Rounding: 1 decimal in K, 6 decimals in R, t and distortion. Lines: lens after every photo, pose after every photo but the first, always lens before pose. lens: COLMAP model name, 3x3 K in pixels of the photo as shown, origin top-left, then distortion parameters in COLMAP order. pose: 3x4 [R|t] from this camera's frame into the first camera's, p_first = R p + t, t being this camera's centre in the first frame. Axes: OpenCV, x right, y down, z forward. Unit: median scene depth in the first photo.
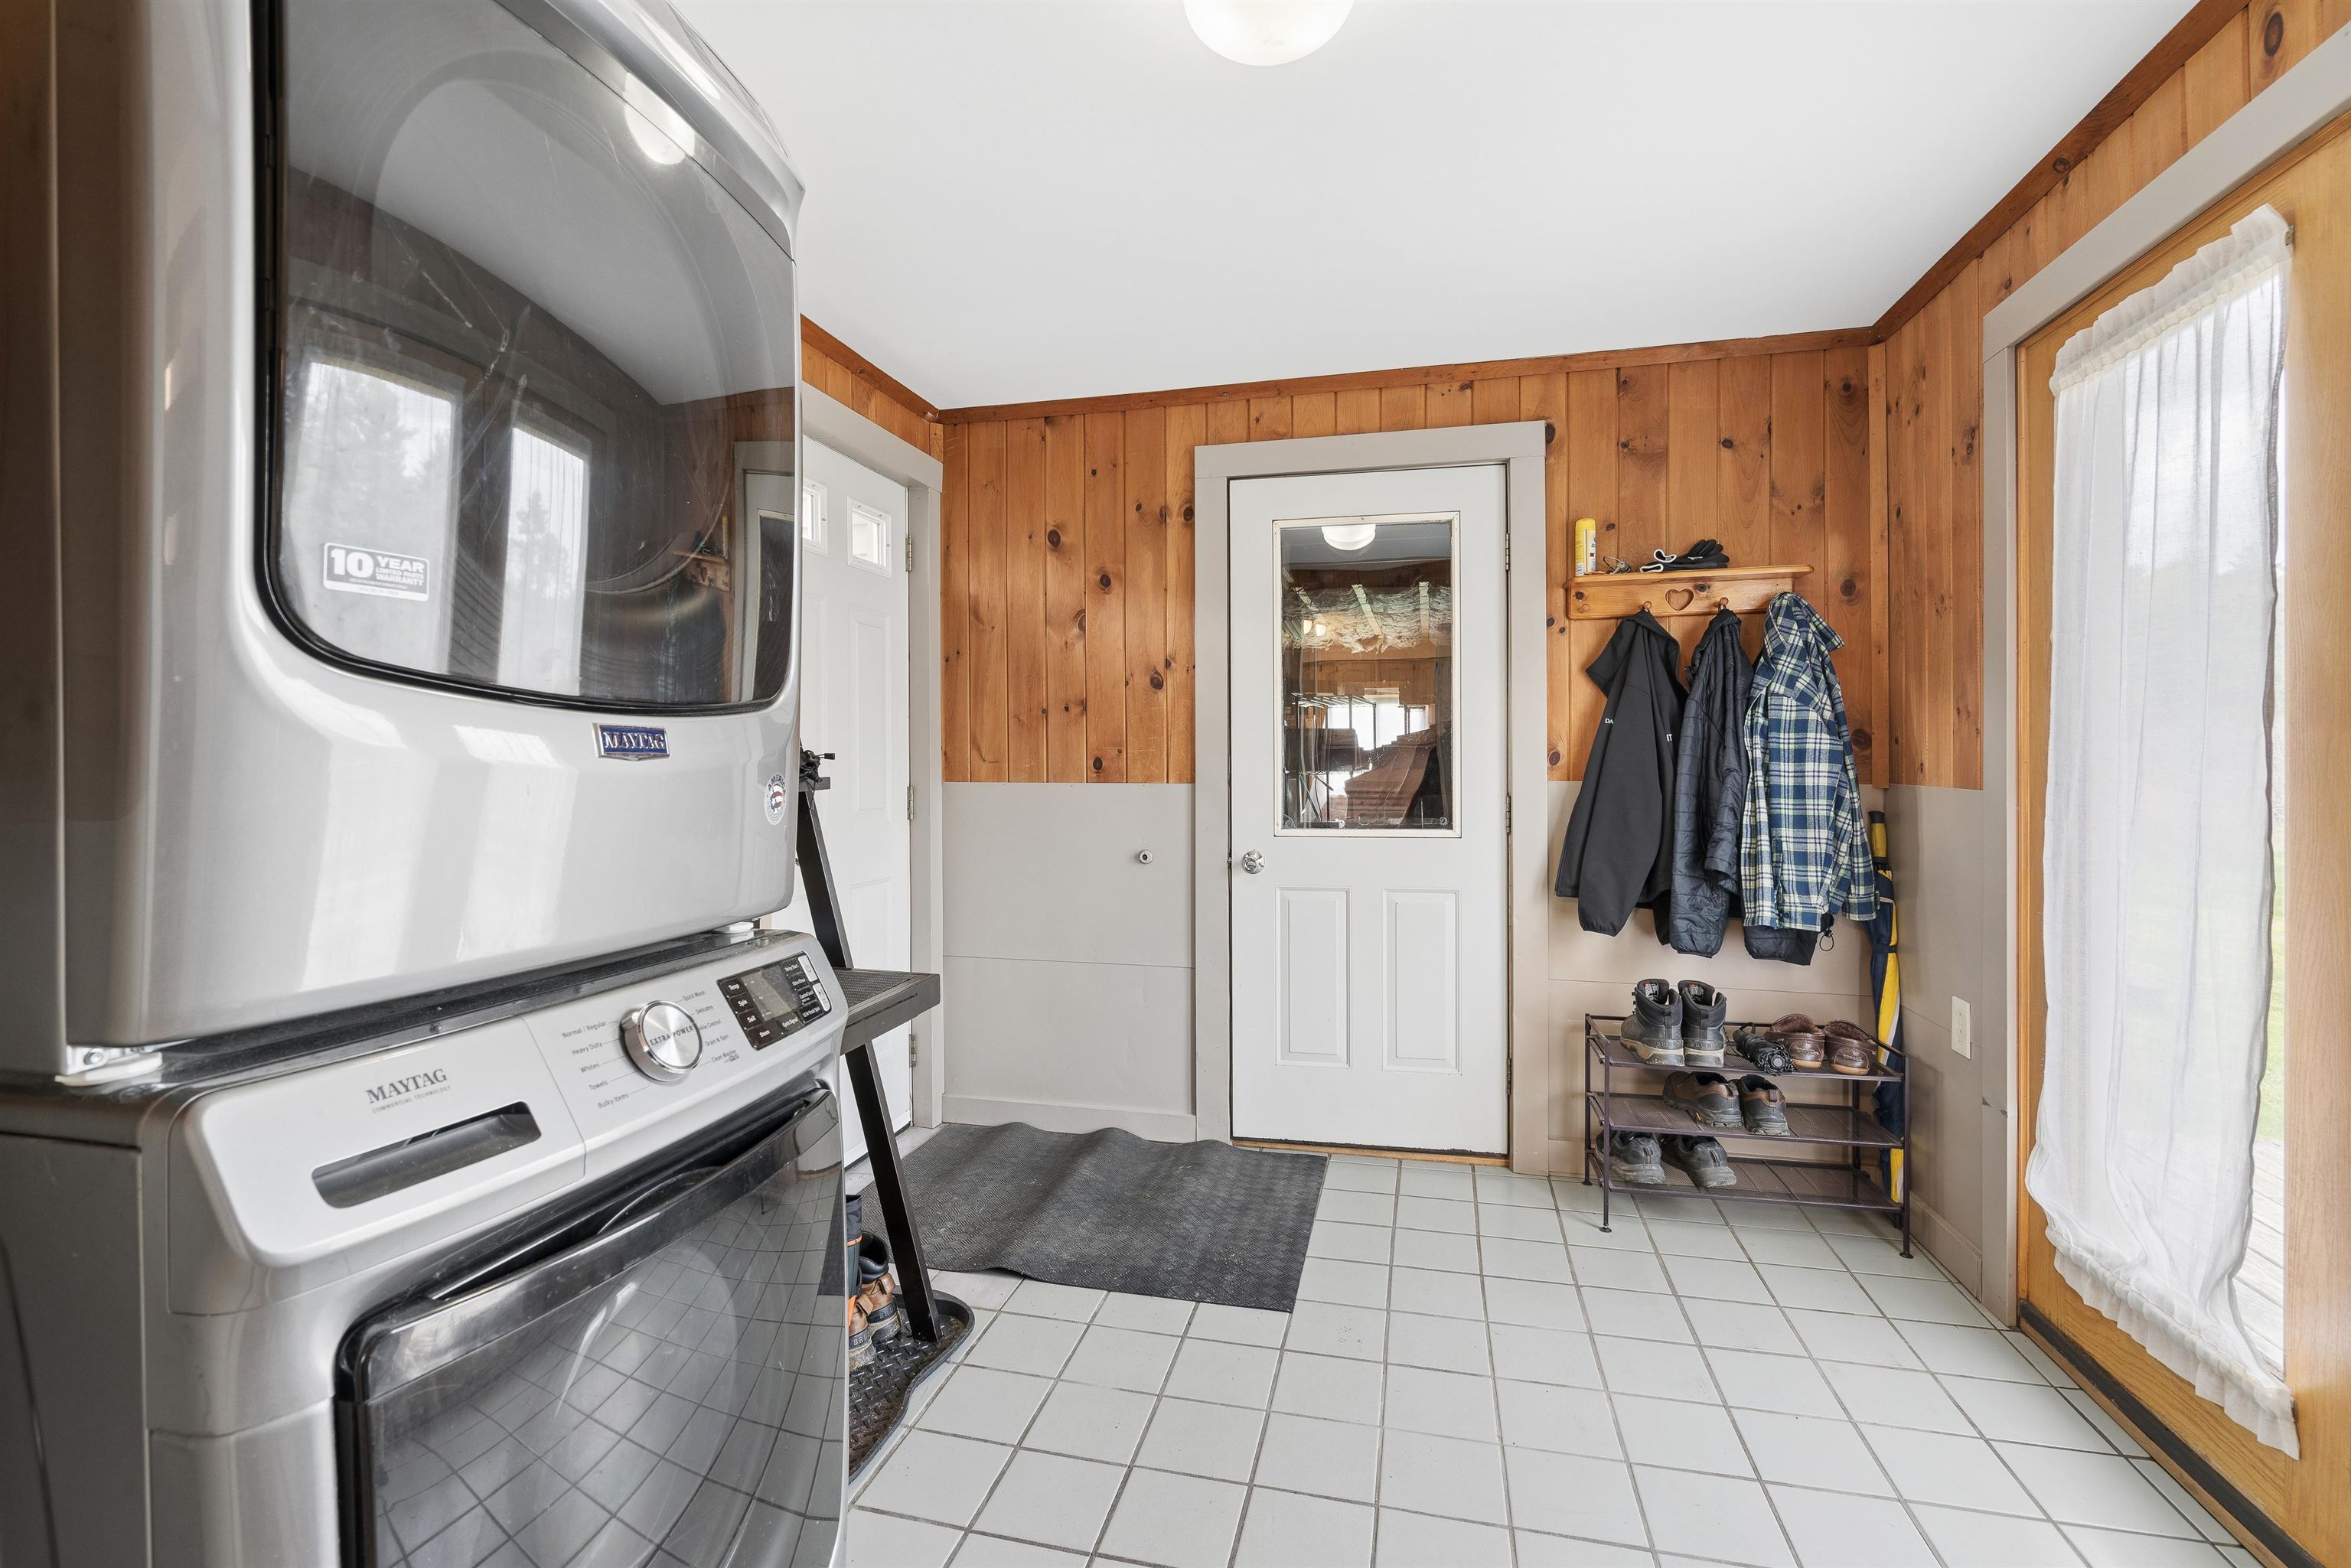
lens RADIAL K [[1084.6, 0, 1174.8], [0, 1084.6, 779.4], [0, 0, 1]] dist [-0.014899, -0.000073]
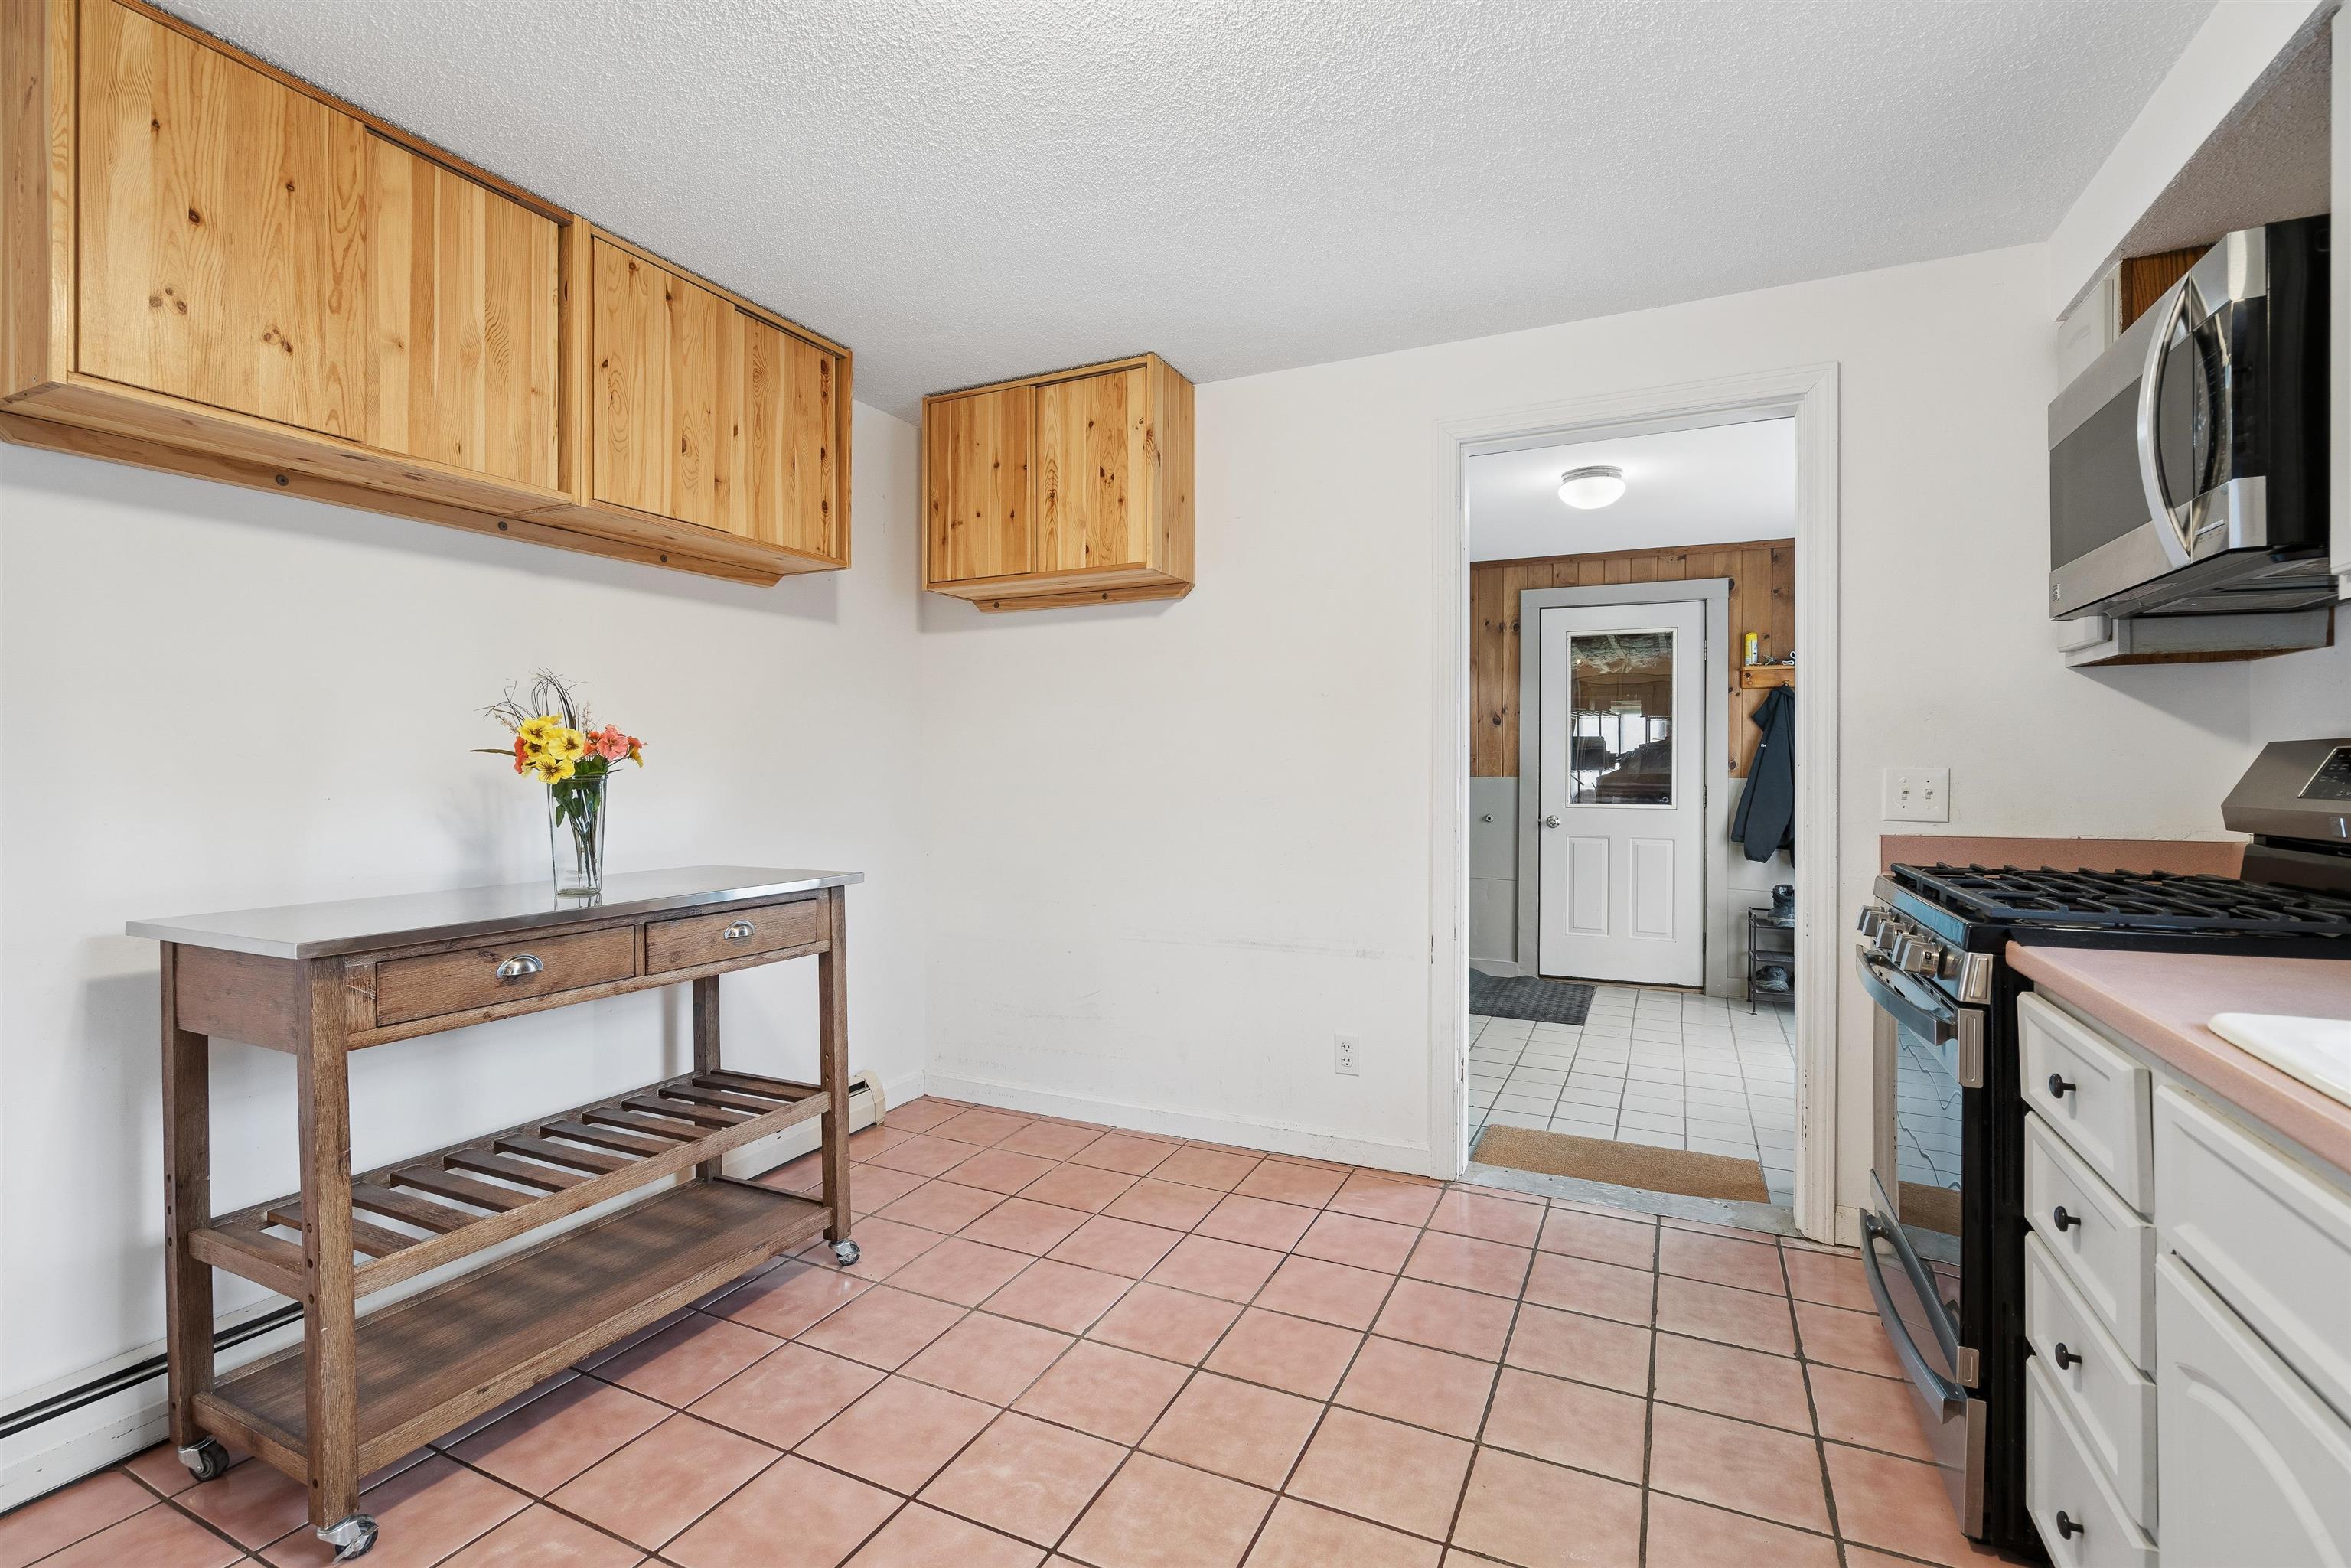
lens RADIAL K [[1084.6, 0, 1164.1], [0, 1084.6, 779.5], [0, 0, 1]] dist [-0.014899, -0.000073]
pose [[0.977821, 0.009205, -0.209241, -0.189878], [-0.008099, 0.999948, 0.006144, 0.000389], [0.209287, -0.004313, 0.977845, -0.921222]]
